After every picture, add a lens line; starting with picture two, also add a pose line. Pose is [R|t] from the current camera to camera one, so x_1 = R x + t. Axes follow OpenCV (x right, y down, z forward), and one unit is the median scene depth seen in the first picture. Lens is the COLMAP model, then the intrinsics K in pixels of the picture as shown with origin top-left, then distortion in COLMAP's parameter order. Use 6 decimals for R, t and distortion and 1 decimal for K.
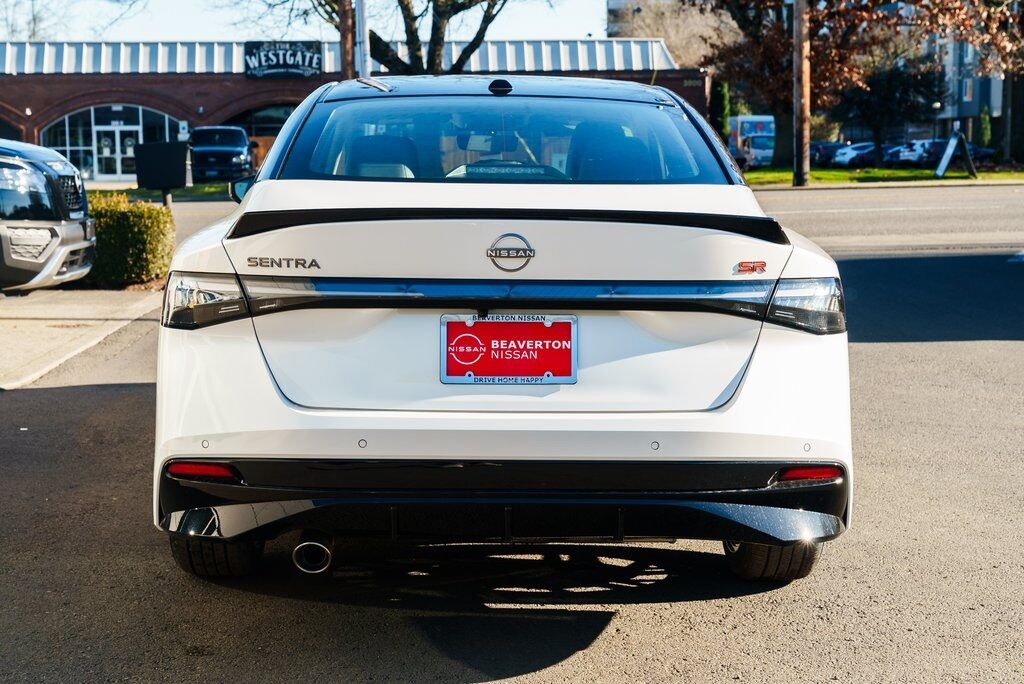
lens RADIAL K [[1632.0, 0, 511.1], [0, 1632.0, 394.1], [0, 0, 1]] dist [0.032244, 0.000000]
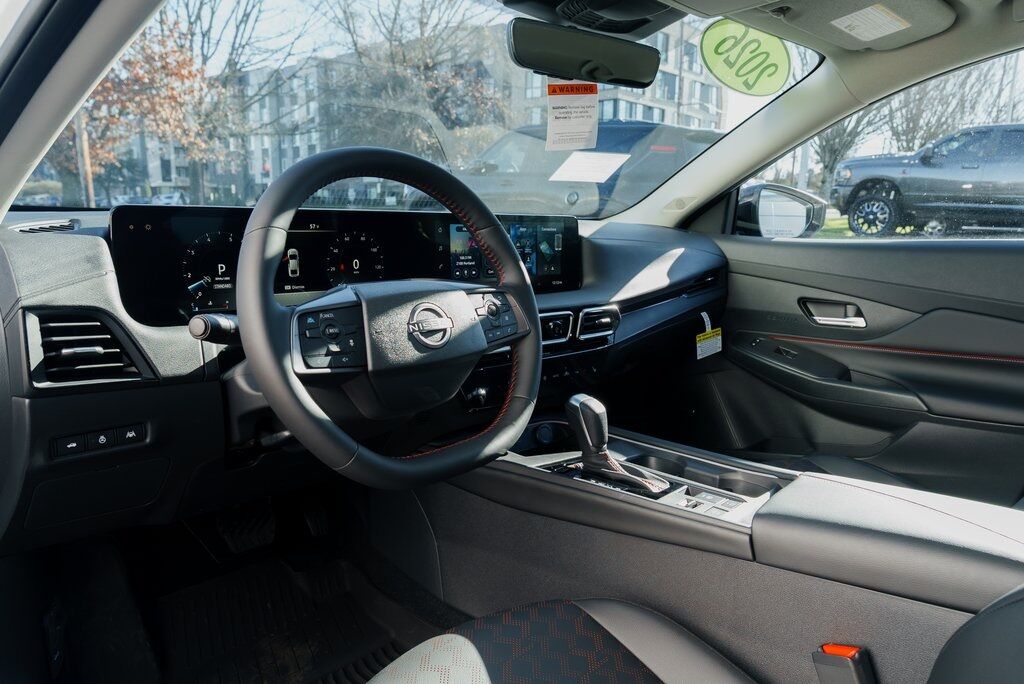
lens RADIAL K [[699.2, 0, 514.4], [0, 699.2, 350.3], [0, 0, 1]] dist [-0.025587, 0.018213]
pose [[0.707466, -0.126327, 0.695365, -0.027640], [0.086514, 0.991976, 0.092192, -0.020828], [-0.701432, -0.005064, 0.712719, 0.177655]]
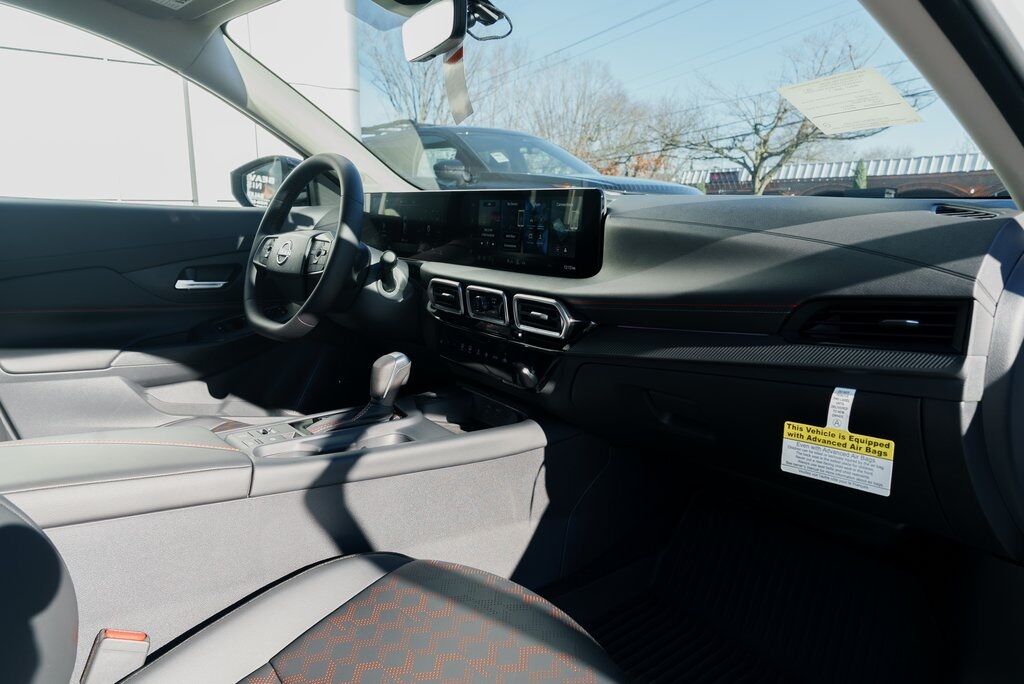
lens RADIAL K [[699.2, 0, 503.0], [0, 699.2, 336.9], [0, 0, 1]] dist [-0.025587, 0.018213]
pose [[0.605668, 0.143156, -0.782734, 0.022580], [-0.124624, 0.988610, 0.084377, -0.019976], [0.785897, 0.046443, 0.616610, 0.180761]]
